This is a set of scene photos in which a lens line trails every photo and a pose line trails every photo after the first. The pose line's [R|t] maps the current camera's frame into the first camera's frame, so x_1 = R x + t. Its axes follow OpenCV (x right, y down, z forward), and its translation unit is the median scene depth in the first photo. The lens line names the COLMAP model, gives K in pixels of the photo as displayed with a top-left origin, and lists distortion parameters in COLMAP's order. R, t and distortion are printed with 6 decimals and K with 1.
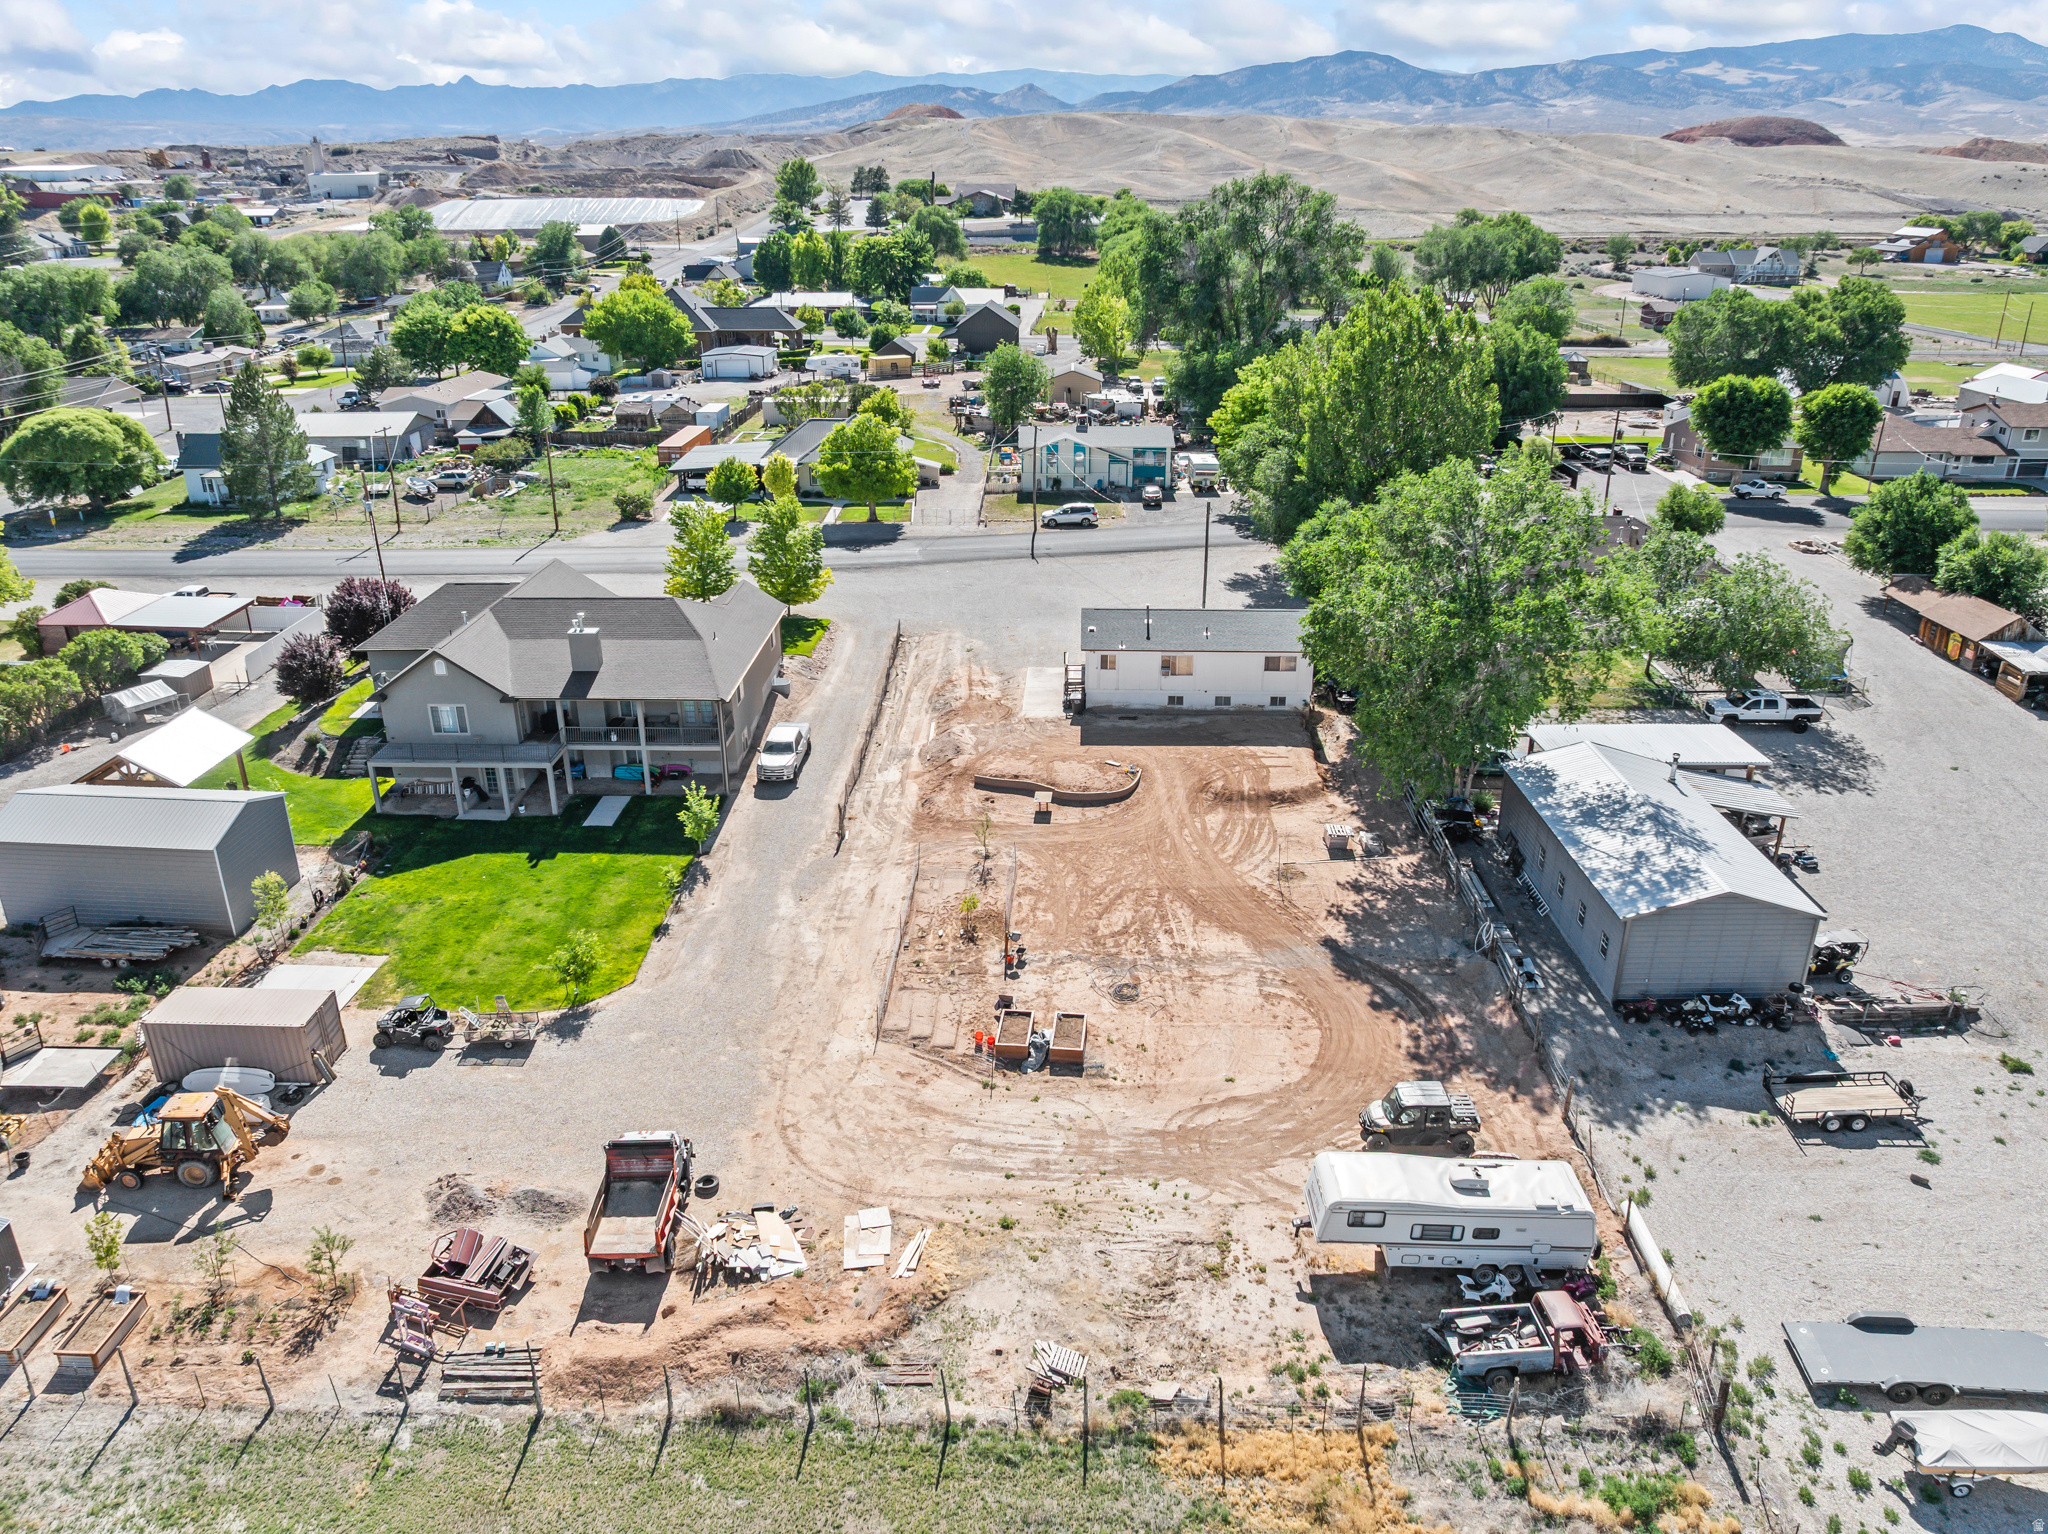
lens RADIAL K [[1433.9, 0, 1032.0], [0, 1433.9, 765.9], [0, 0, 1]] dist [-0.036907, 0.001902]
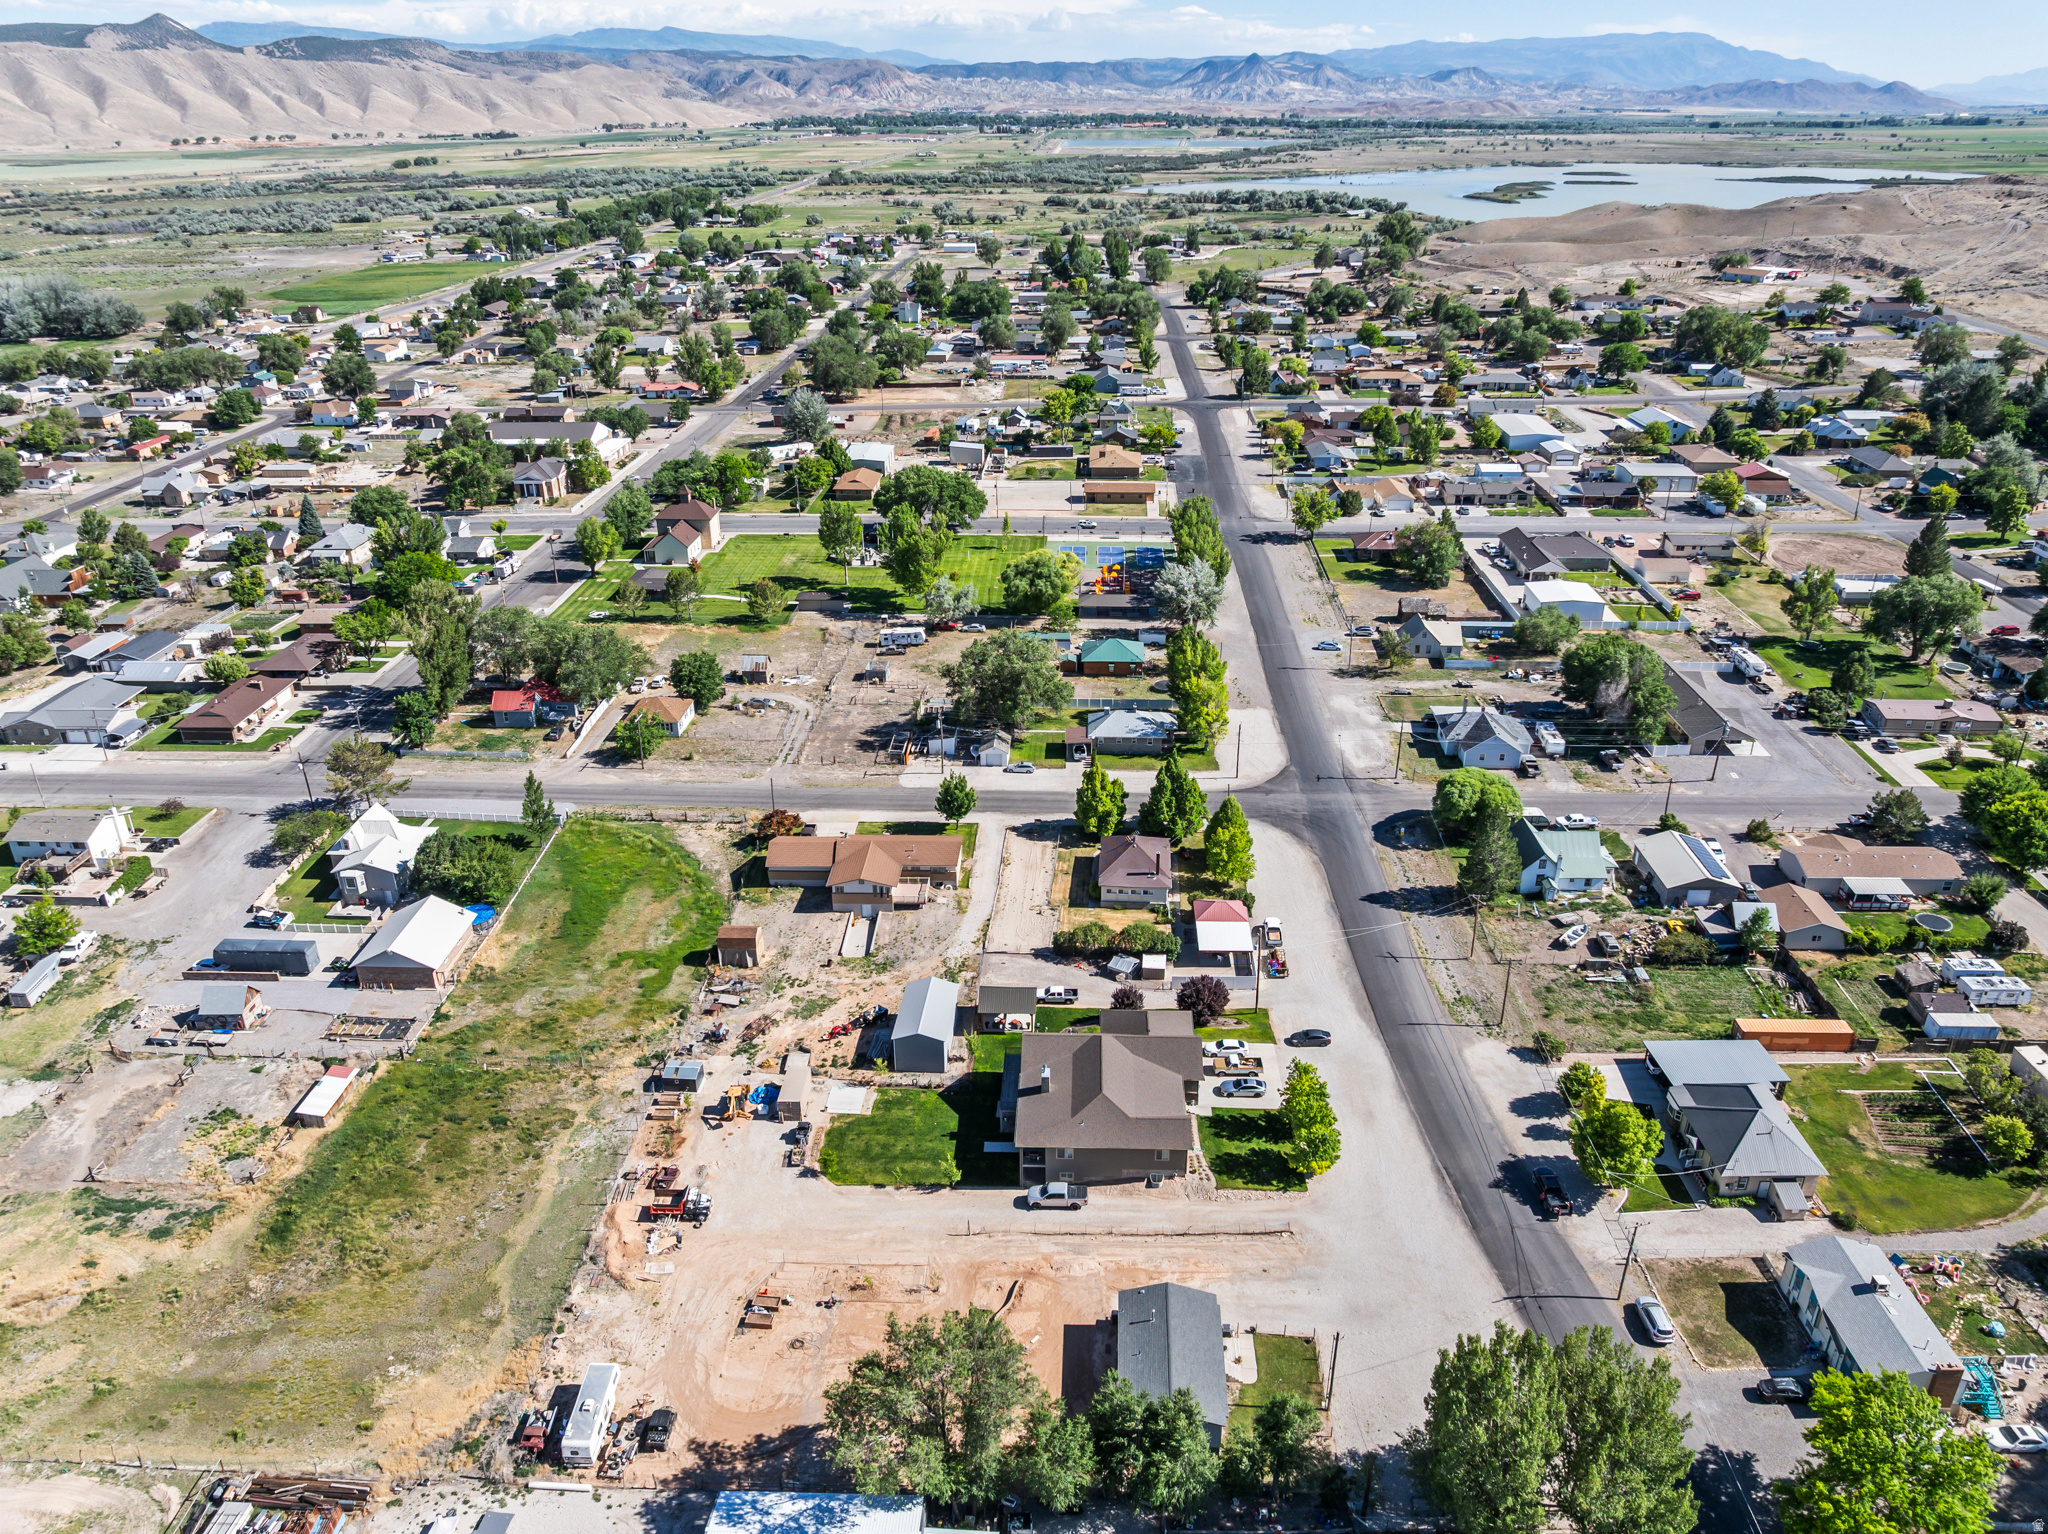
lens RADIAL K [[1433.9, 0, 1032.0], [0, 1433.9, 765.9], [0, 0, 1]] dist [-0.036907, 0.001902]
pose [[-0.015423, 0.427855, -0.903716, 1.454565], [-0.380084, 0.833468, 0.401084, -1.398815], [0.924824, 0.349673, 0.149767, 0.630034]]
